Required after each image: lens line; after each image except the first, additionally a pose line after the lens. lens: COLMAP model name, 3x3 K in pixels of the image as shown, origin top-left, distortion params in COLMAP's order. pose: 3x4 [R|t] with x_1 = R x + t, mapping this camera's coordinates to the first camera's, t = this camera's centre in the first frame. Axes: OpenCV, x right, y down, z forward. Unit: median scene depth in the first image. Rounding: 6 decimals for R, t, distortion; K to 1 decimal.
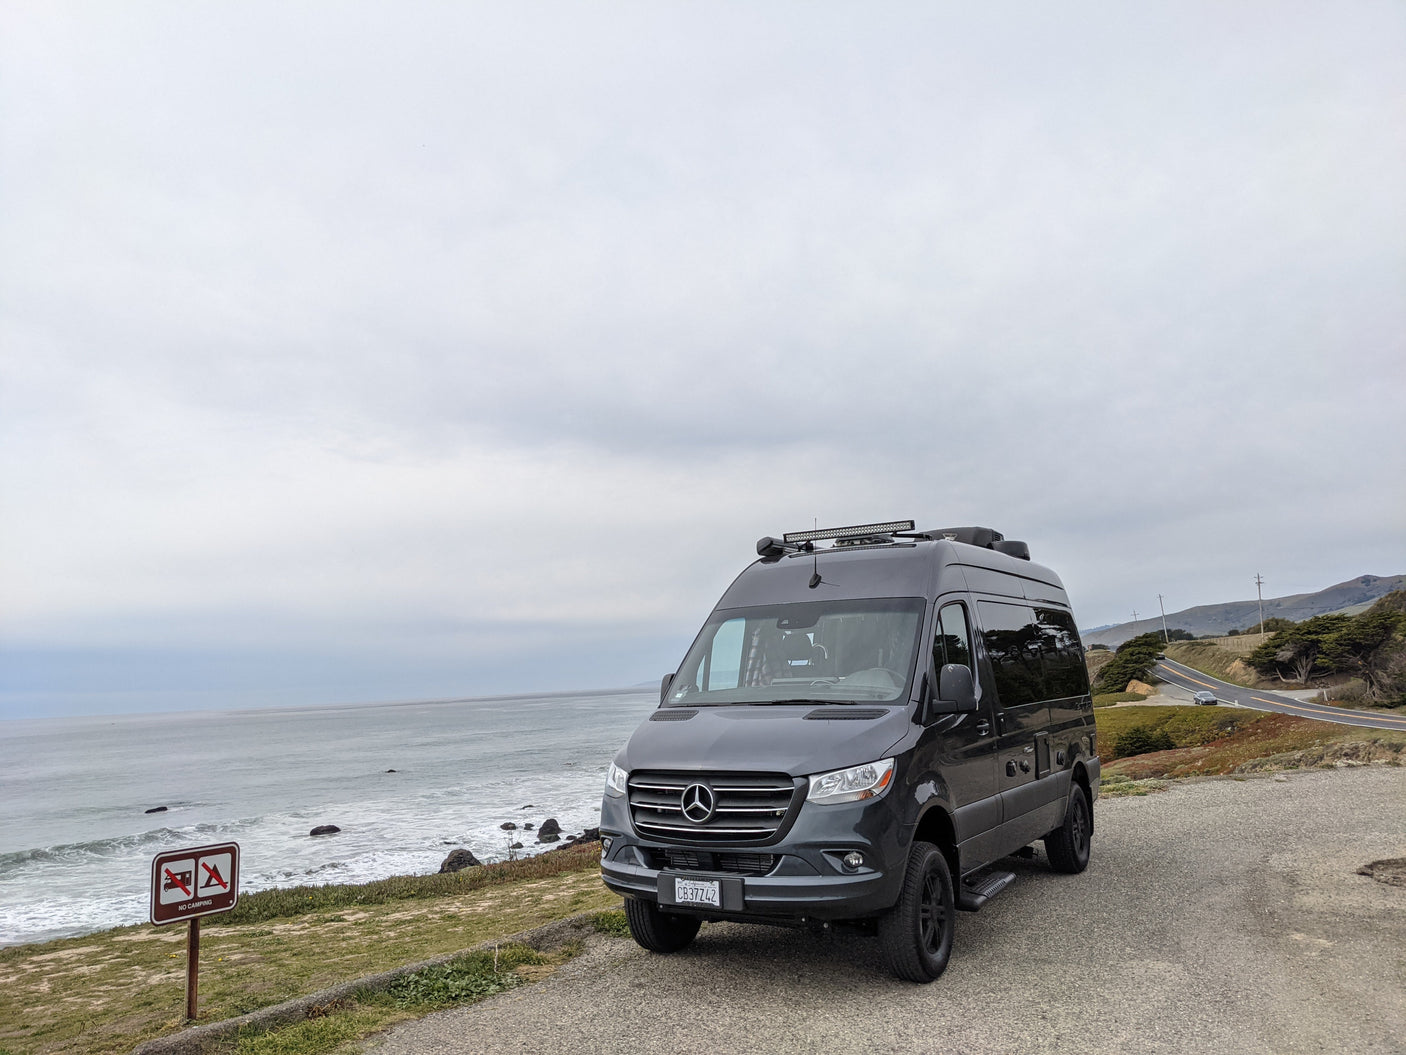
lens RADIAL K [[1116.2, 0, 703.0], [0, 1116.2, 527.5], [0, 0, 1]] dist [0.048093, -0.052572]
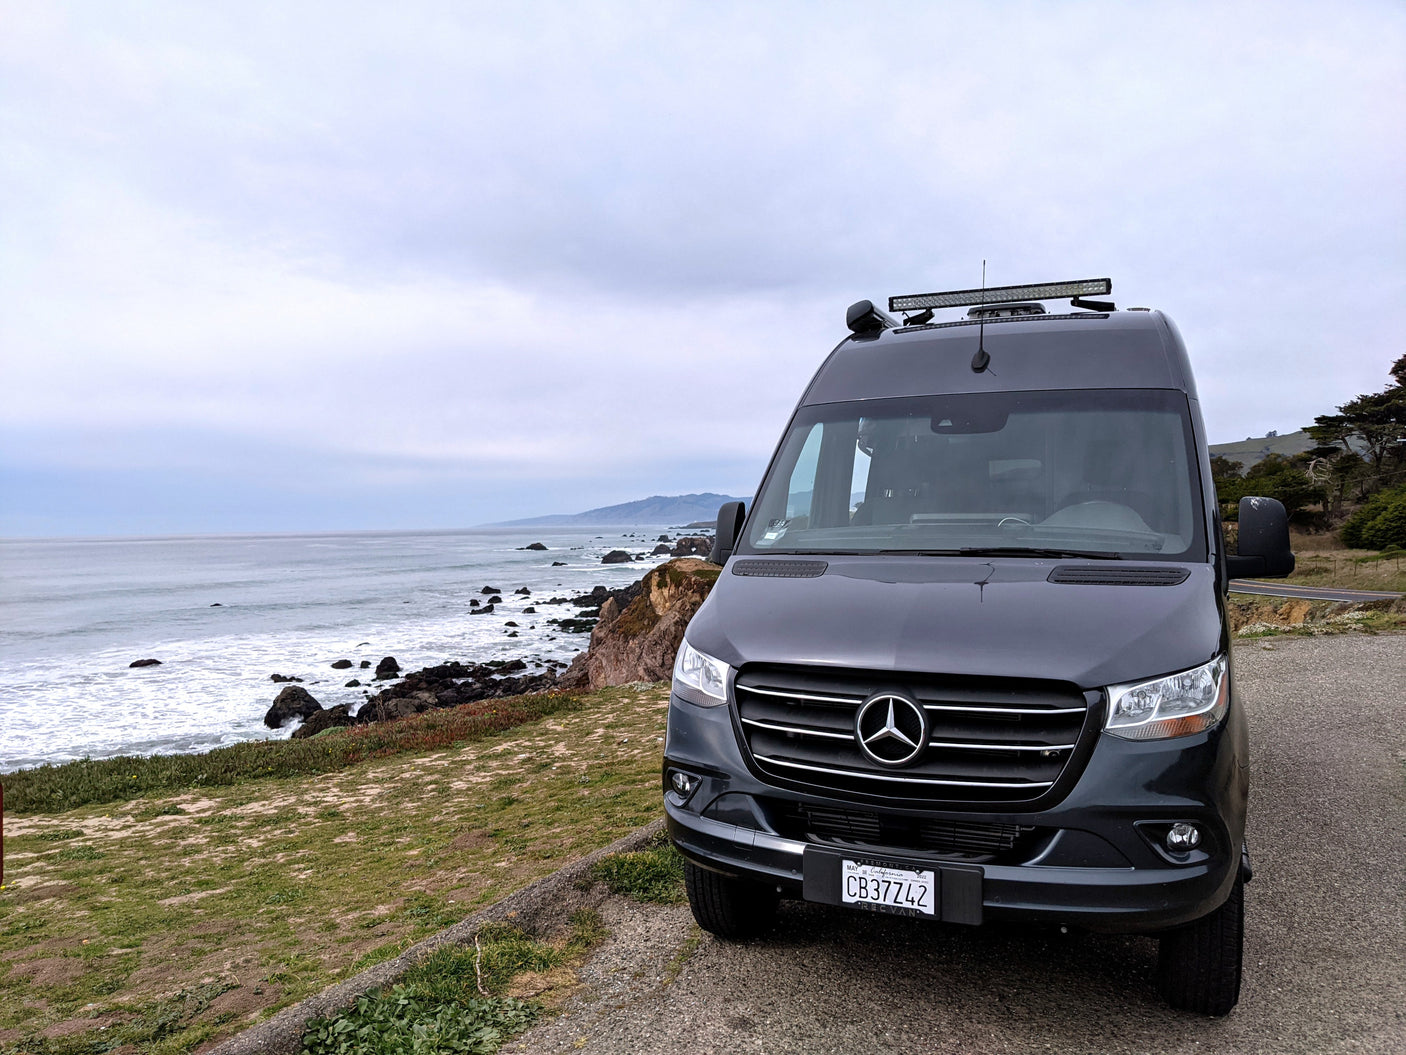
lens RADIAL K [[1116.2, 0, 703.0], [0, 1116.2, 527.5], [0, 0, 1]] dist [0.048093, -0.052572]
pose [[0.989724, 0.028692, 0.140080, -0.145231], [-0.047664, 0.989832, 0.134021, 0.065836], [-0.134810, -0.139320, 0.981028, 0.405721]]
